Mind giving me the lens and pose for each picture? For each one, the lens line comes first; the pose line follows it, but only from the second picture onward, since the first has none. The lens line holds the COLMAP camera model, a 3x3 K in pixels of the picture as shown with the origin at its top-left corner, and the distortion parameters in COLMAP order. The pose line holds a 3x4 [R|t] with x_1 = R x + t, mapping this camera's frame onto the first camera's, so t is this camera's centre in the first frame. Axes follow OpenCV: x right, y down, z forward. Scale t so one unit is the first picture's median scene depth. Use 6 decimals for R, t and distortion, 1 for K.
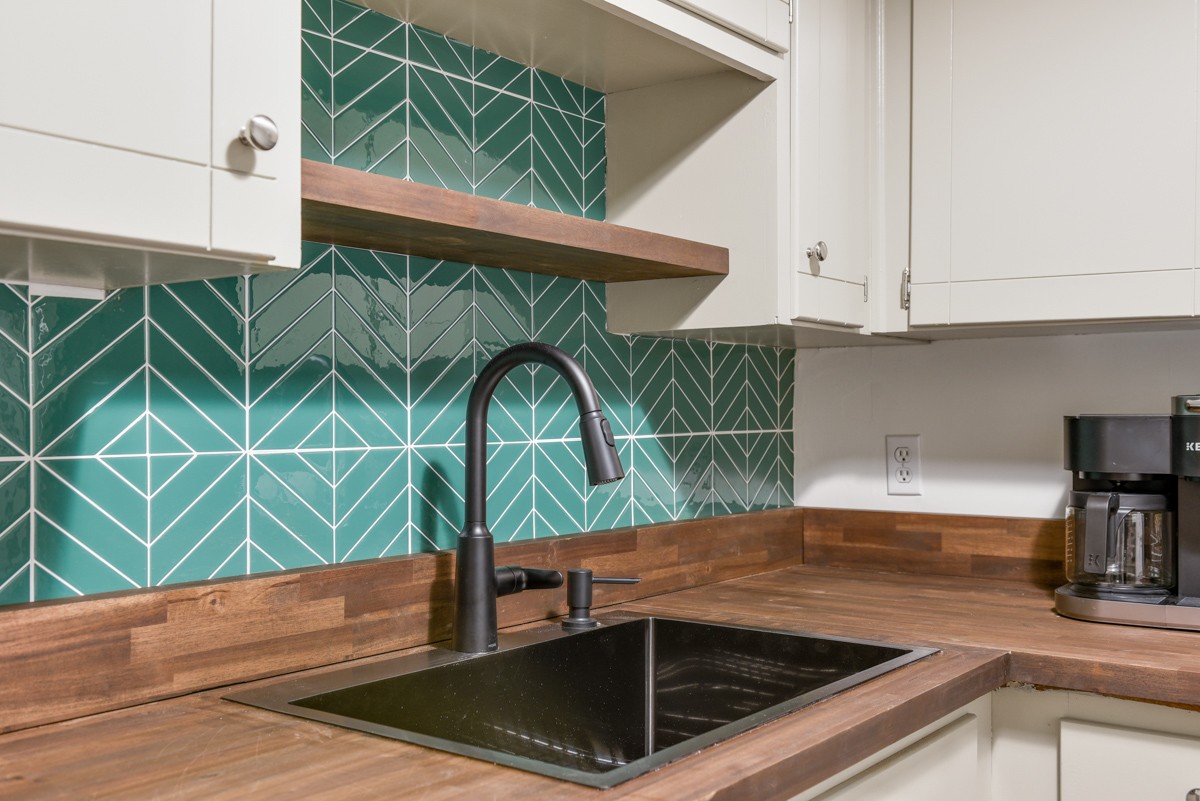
lens RADIAL K [[1201.4, 0, 604.6], [0, 1201.4, 390.1], [0, 0, 1]] dist [0.004354, 0.000000]
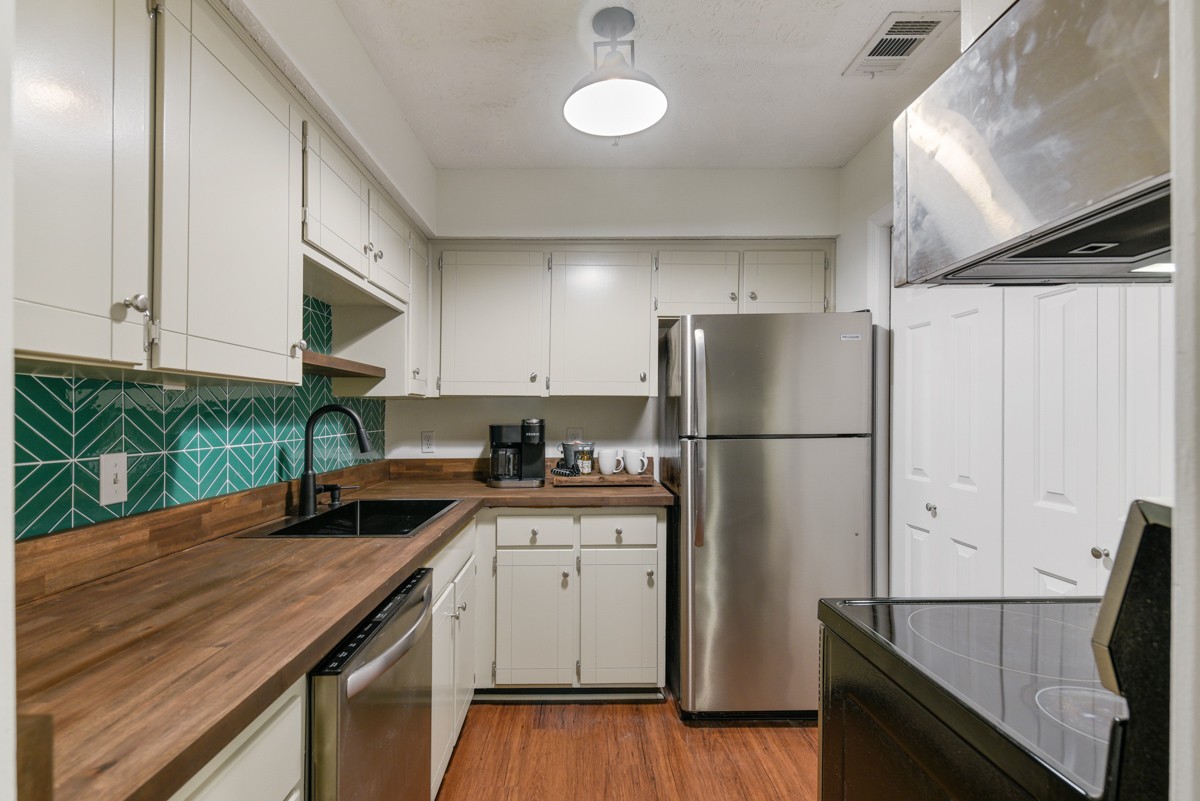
lens RADIAL K [[553.8, 0, 581.2], [0, 553.8, 401.5], [0, 0, 1]] dist [0.004186, -0.002572]
pose [[0.799351, 0.009478, 0.600790, -0.333947], [-0.006357, 0.999953, -0.007317, -0.035025], [-0.600831, 0.002030, 0.799373, -0.350859]]
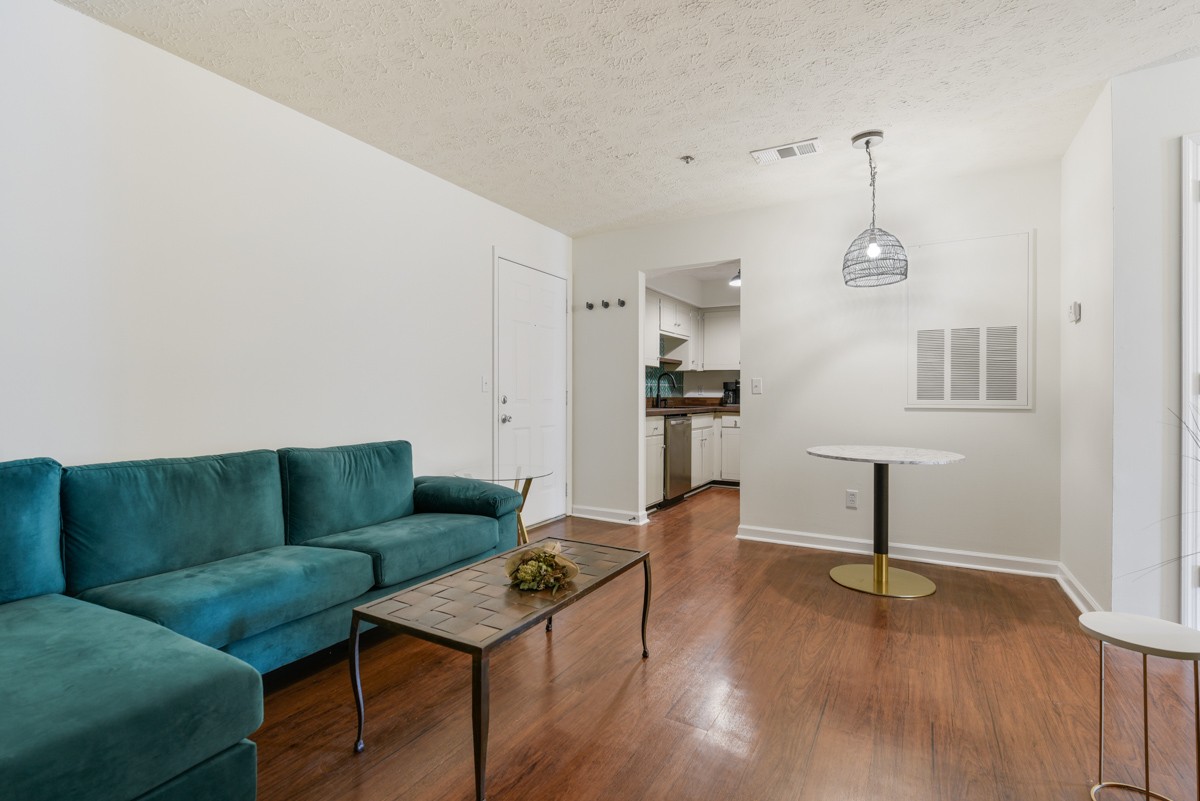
lens RADIAL K [[553.8, 0, 592.2], [0, 553.8, 397.2], [0, 0, 1]] dist [0.004186, -0.002572]
pose [[0.993501, 0.001113, 0.113820, -0.953289], [-0.003543, 0.999770, 0.021144, 0.049720], [-0.113770, -0.021410, 0.993276, -2.709896]]
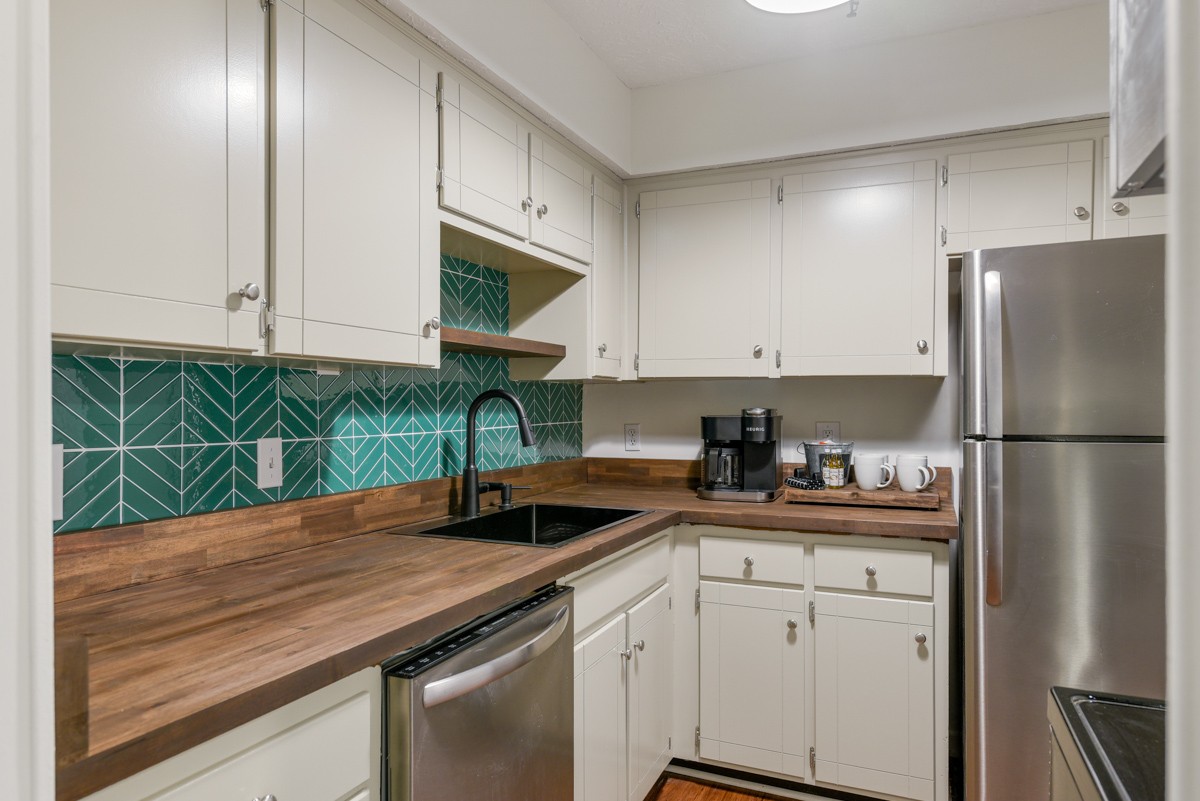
lens RADIAL K [[760.8, 0, 578.5], [0, 760.8, 389.3], [0, 0, 1]] dist [0.004860, 0.004564]
pose [[0.978270, 0.002460, 0.207320, -0.190562], [-0.002204, 0.999996, -0.001466, -0.032994], [-0.207323, 0.000977, 0.978272, -0.483291]]
